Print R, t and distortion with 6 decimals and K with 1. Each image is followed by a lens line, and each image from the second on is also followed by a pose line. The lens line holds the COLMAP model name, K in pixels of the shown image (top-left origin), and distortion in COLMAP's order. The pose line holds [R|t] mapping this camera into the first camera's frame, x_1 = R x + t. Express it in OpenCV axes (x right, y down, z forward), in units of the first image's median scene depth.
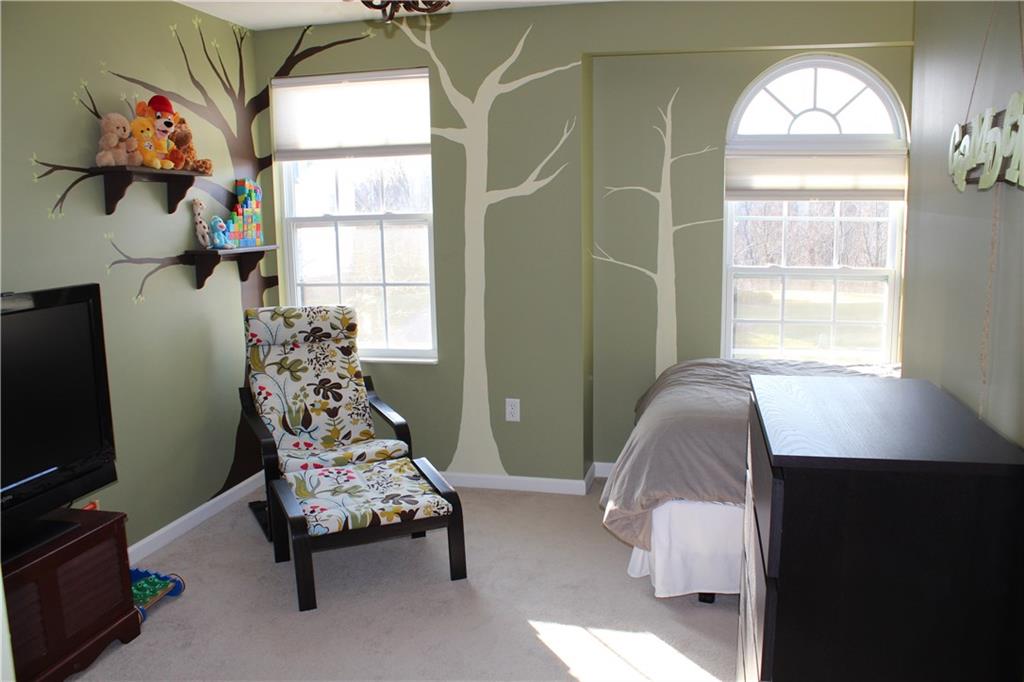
lens RADIAL K [[852.8, 0, 512.0], [0, 852.8, 341.0], [0, 0, 1]] dist [-0.168755, 0.142504]
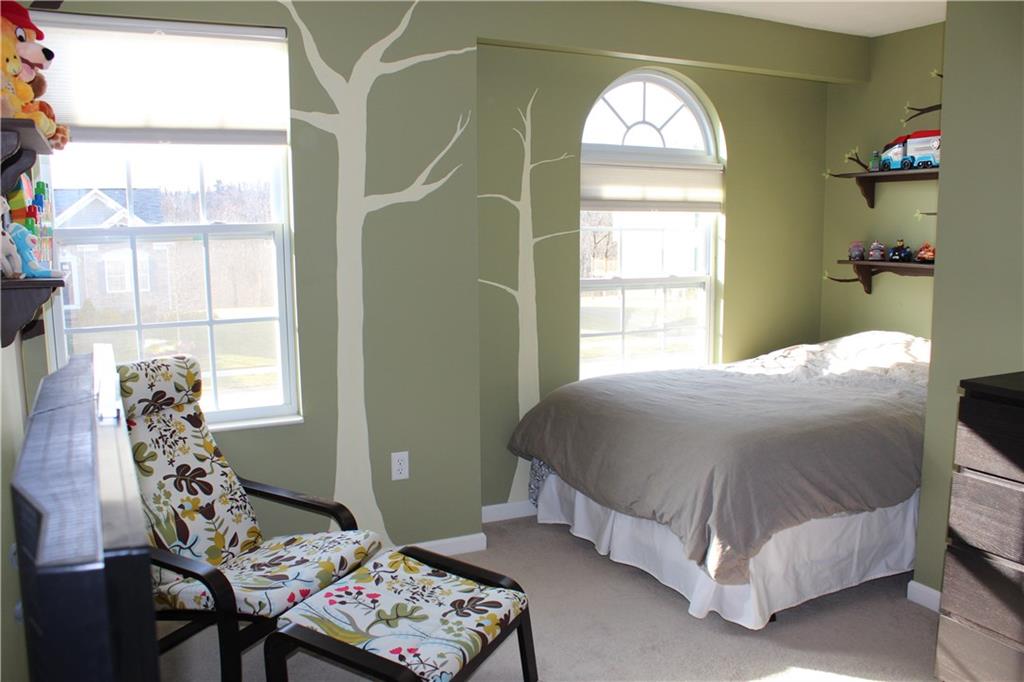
lens RADIAL K [[852.8, 0, 512.0], [0, 852.8, 341.0], [0, 0, 1]] dist [-0.168755, 0.142504]
pose [[0.771028, -0.078229, 0.631978, -0.432300], [0.091929, 0.995704, 0.011097, -0.037852], [-0.630131, 0.049541, 0.774907, 0.311008]]
